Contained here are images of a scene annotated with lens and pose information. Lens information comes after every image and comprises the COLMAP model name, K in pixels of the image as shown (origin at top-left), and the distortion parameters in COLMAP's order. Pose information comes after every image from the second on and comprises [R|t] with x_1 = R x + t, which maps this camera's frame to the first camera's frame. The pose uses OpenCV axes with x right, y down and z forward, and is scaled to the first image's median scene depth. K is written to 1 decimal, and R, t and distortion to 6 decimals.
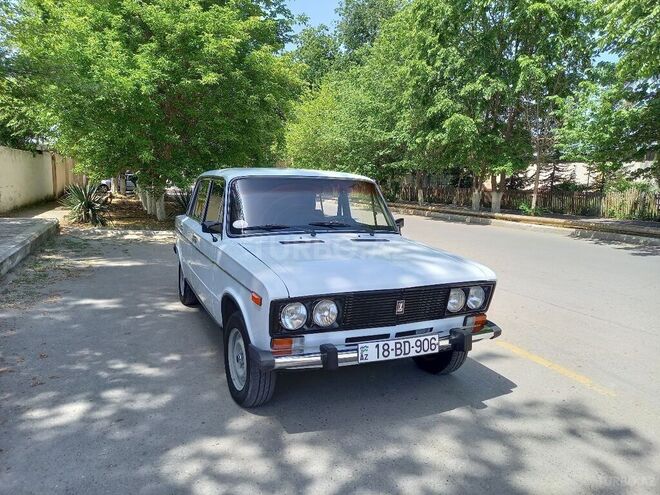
lens RADIAL K [[483.1, 0, 326.0], [0, 483.1, 250.2], [0, 0, 1]] dist [0.043413, -0.034345]
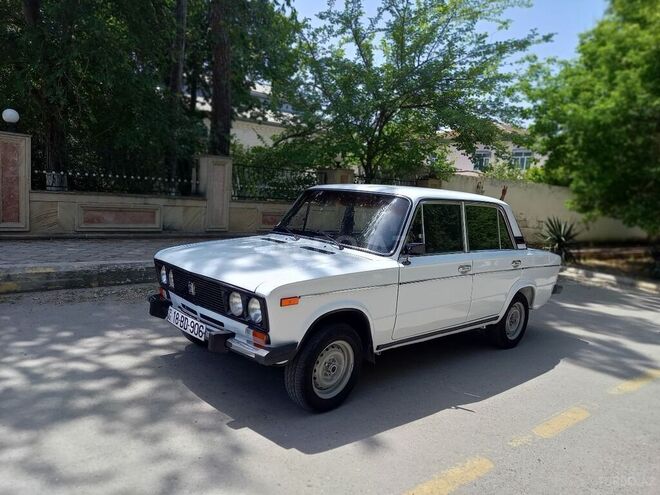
lens RADIAL K [[483.1, 0, 327.6], [0, 483.1, 253.5], [0, 0, 1]] dist [0.043413, -0.034345]
pose [[0.319222, 0.124325, -0.939489, 0.338999], [-0.202602, 0.977390, 0.060500, -0.025634], [0.925770, 0.171030, 0.337193, 0.225007]]
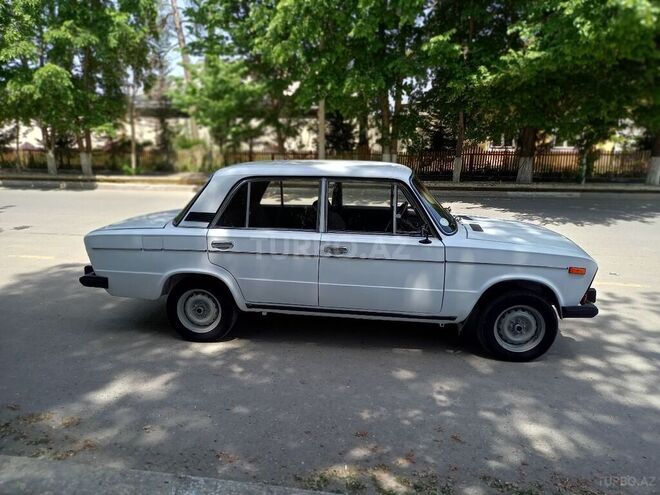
lens RADIAL K [[483.1, 0, 325.7], [0, 483.1, 246.0], [0, 0, 1]] dist [0.043413, -0.034345]
pose [[0.507840, -0.206536, 0.836326, -0.392440], [0.127104, 0.978173, 0.164385, -0.068278], [-0.852023, 0.022819, 0.523007, 0.213100]]
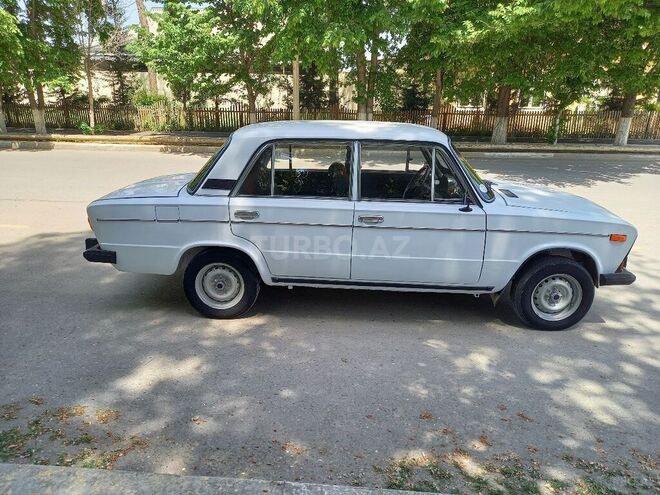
lens RADIAL K [[483.1, 0, 324.7], [0, 483.1, 246.1], [0, 0, 1]] dist [0.043413, -0.034345]
pose [[0.435144, -0.281676, 0.855166, -0.395697], [0.121972, 0.959490, 0.253974, -0.076528], [-0.892061, -0.006209, 0.451873, 0.268156]]
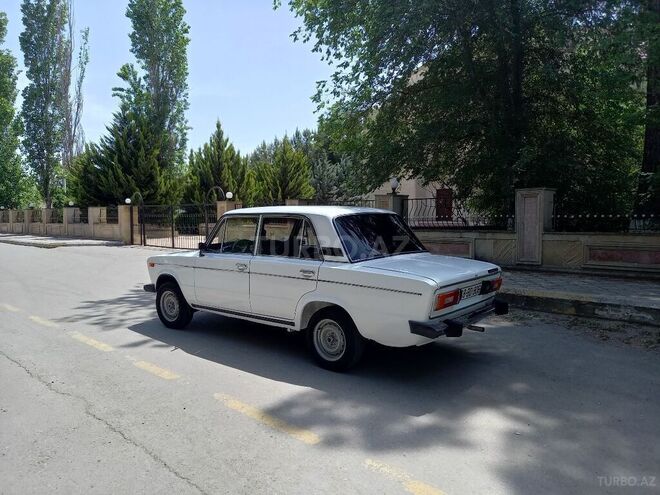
lens RADIAL K [[486.0, 0, 324.6], [0, 486.0, 248.1], [0, 0, 1]] dist [0.036387, -0.010776]
pose [[-0.901353, 0.006646, -0.433035, 0.162176], [-0.081532, 0.979400, 0.184739, -0.123174], [0.425342, 0.201821, -0.882243, 0.884773]]
